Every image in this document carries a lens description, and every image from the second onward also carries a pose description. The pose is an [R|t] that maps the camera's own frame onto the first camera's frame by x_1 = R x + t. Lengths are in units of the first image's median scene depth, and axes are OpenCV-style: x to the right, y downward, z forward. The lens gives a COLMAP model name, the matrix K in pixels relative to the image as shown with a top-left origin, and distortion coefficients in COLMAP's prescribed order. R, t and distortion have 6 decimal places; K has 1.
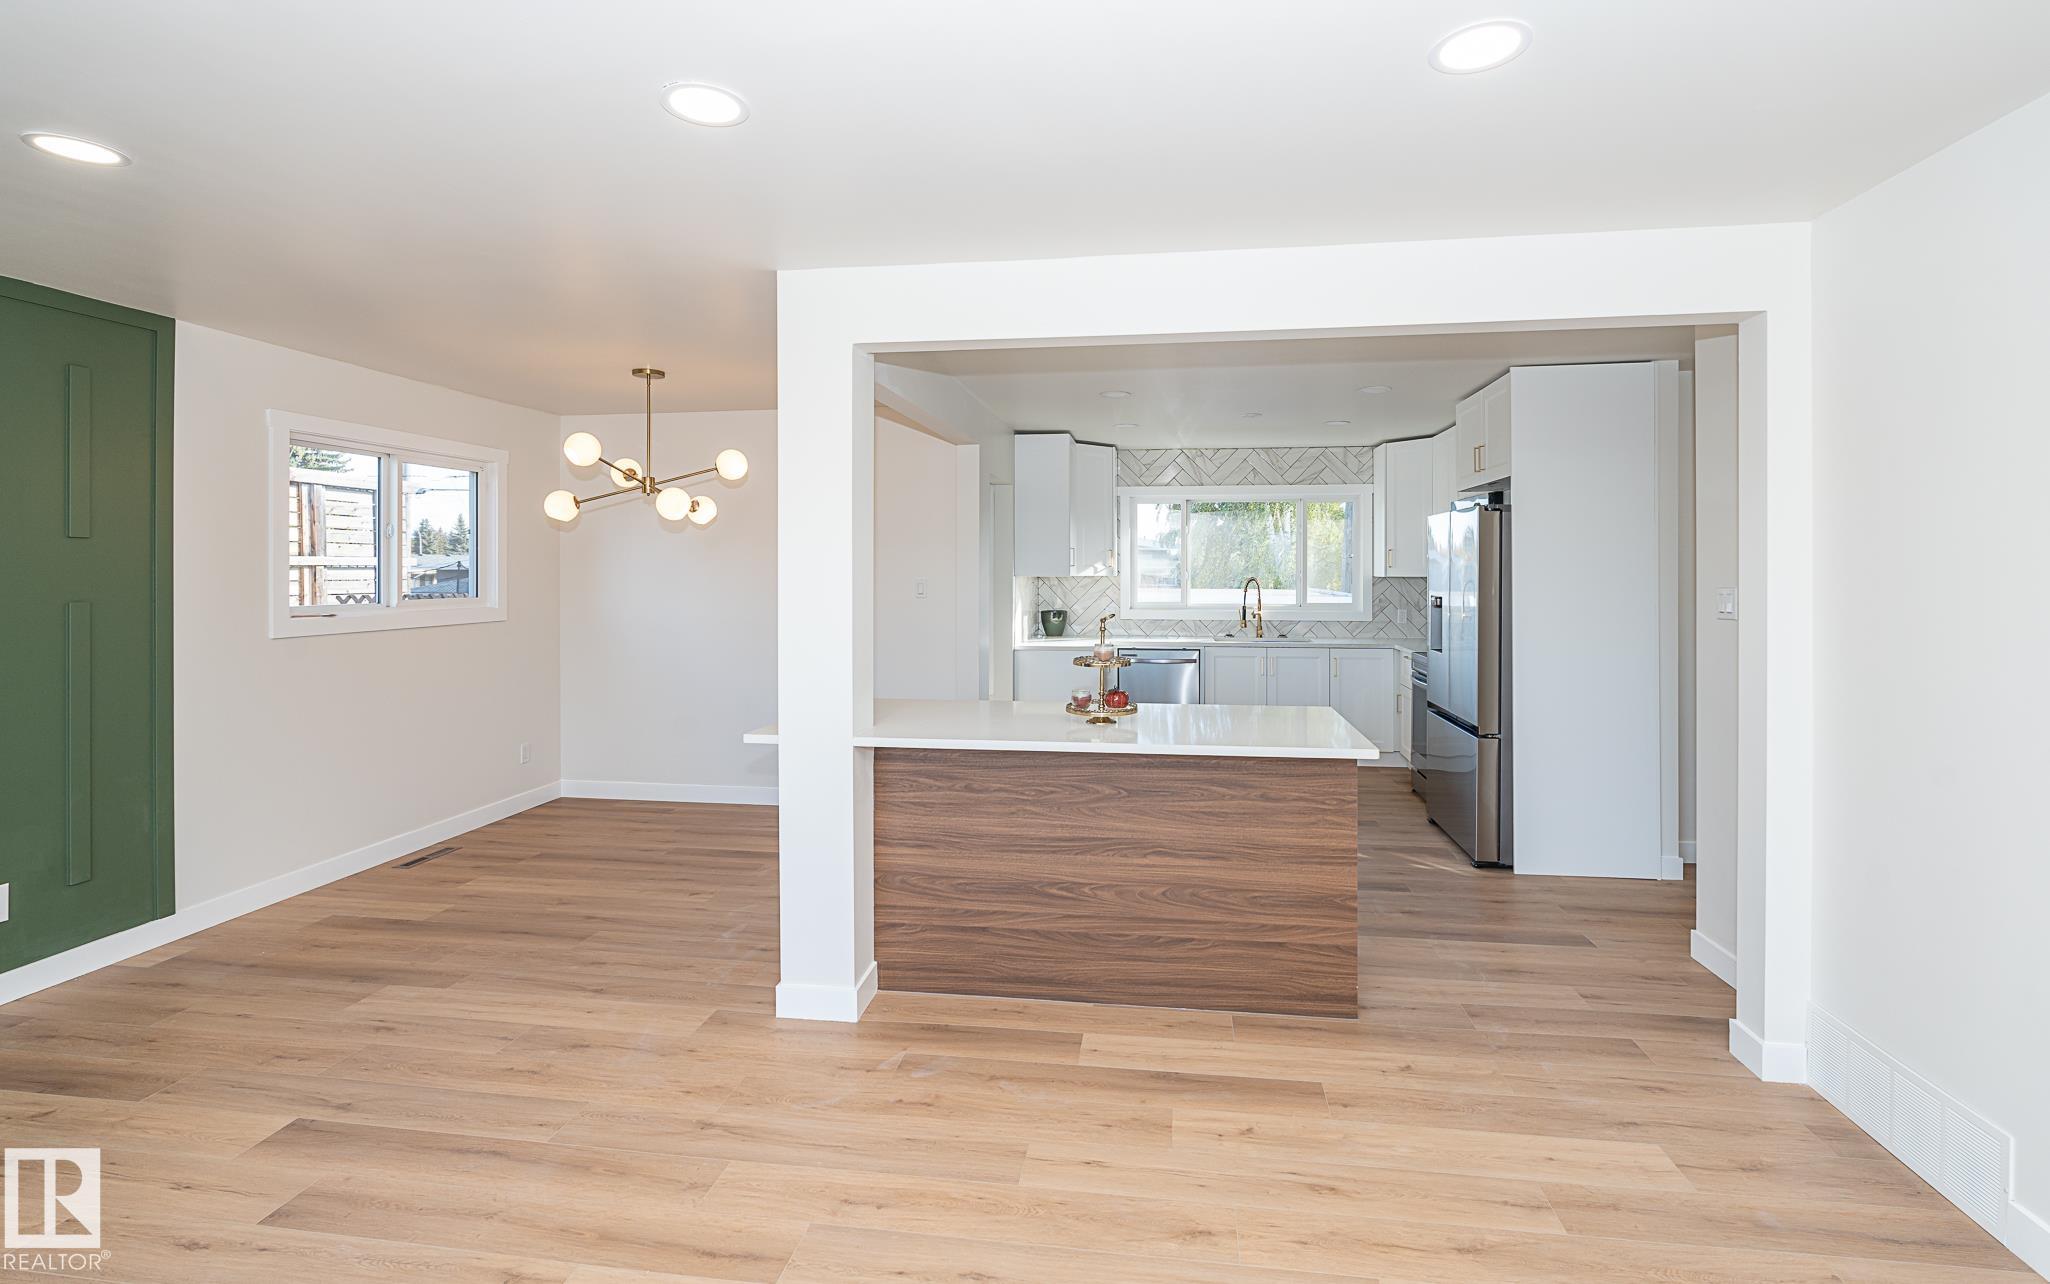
lens RADIAL K [[931.1, 0, 1037.6], [0, 931.1, 566.9], [0, 0, 1]] dist [-0.001749, -0.000155]
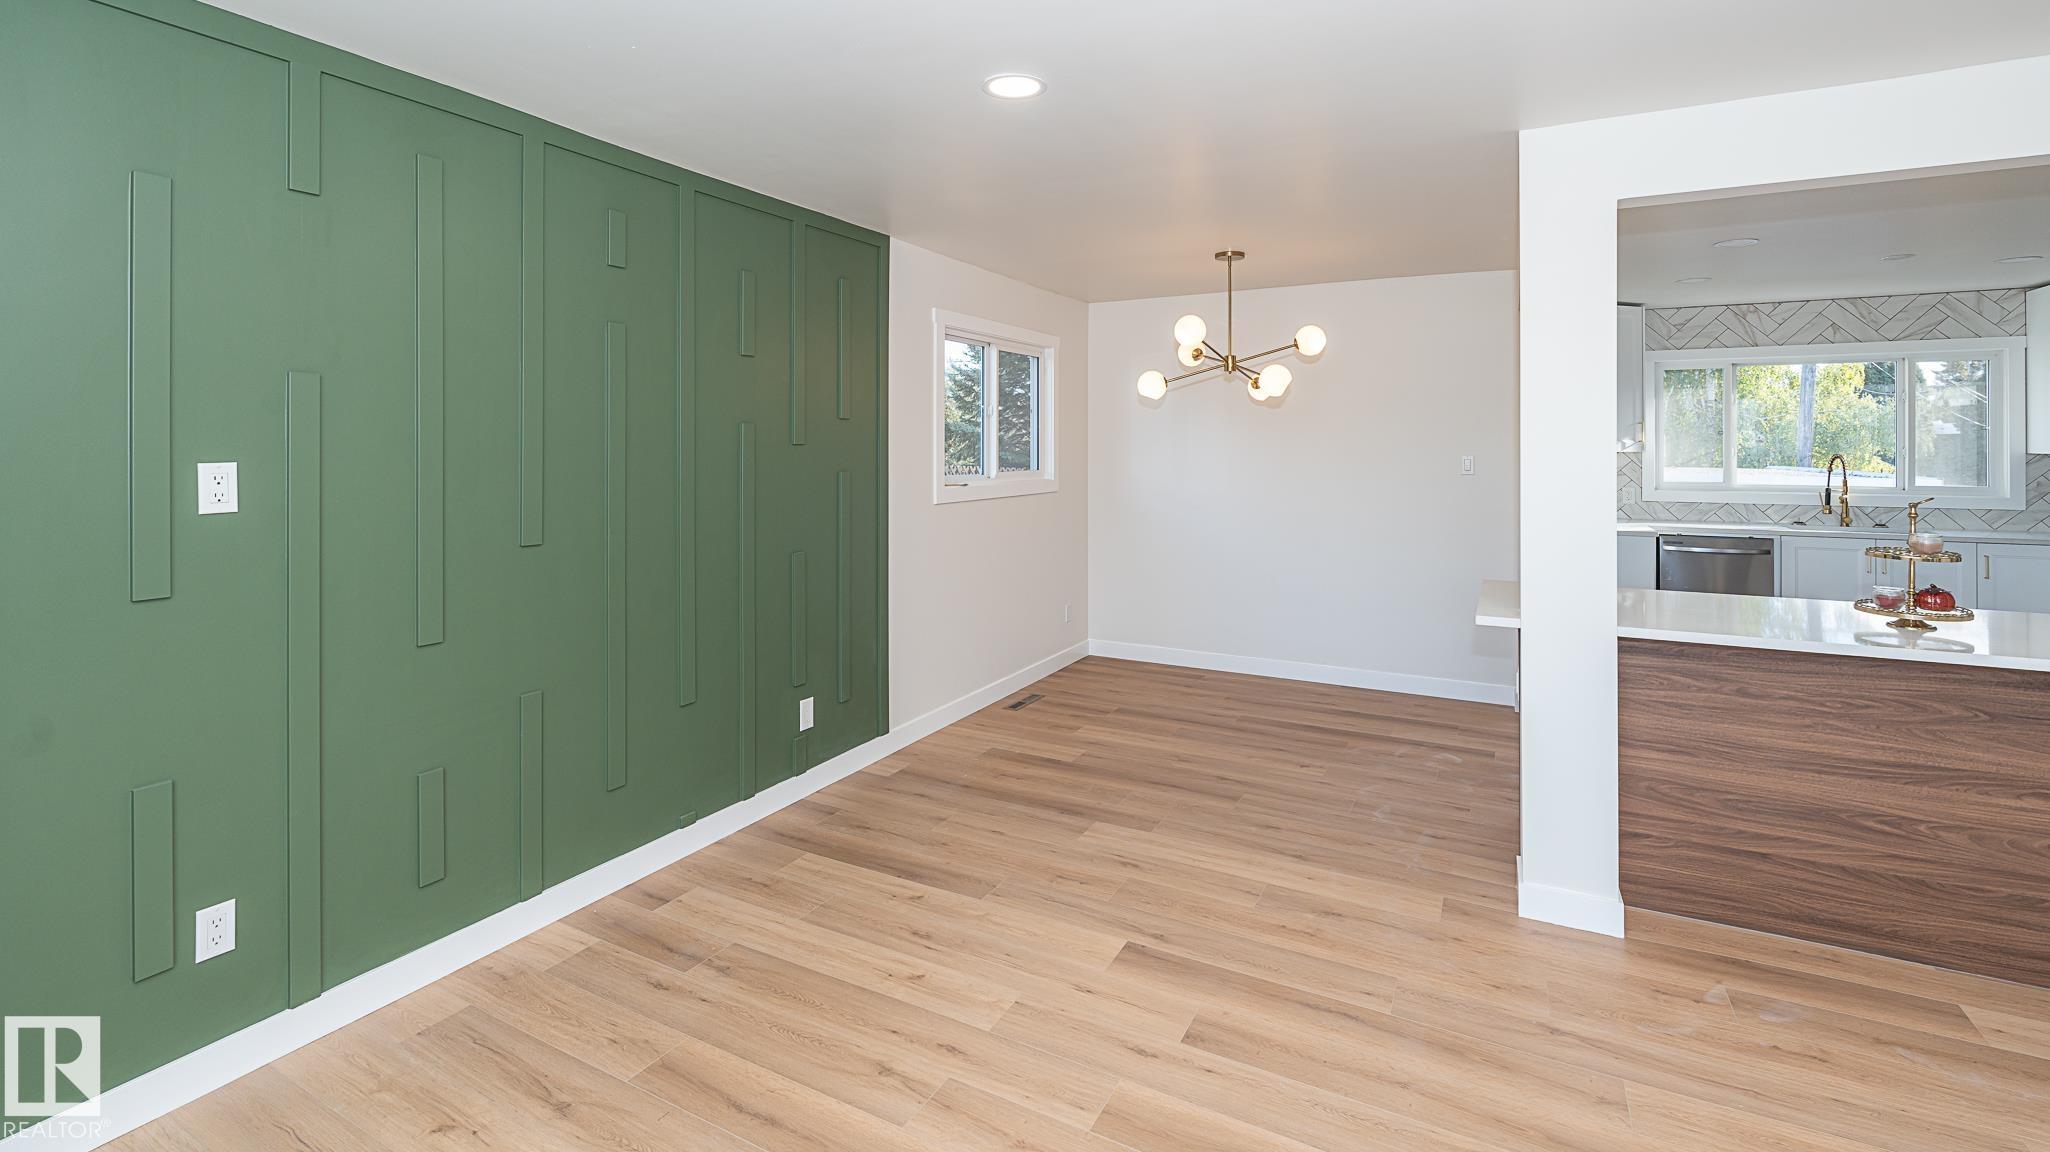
lens RADIAL K [[913.5, 0, 1023.8], [0, 913.5, 437.5], [0, 0, 1]] dist [-0.000988, -0.000584]
pose [[0.936431, -0.003453, -0.350834, -0.406110], [0.001424, 0.999981, -0.006041, 0.001084], [0.350848, 0.005158, 0.936418, -0.047722]]
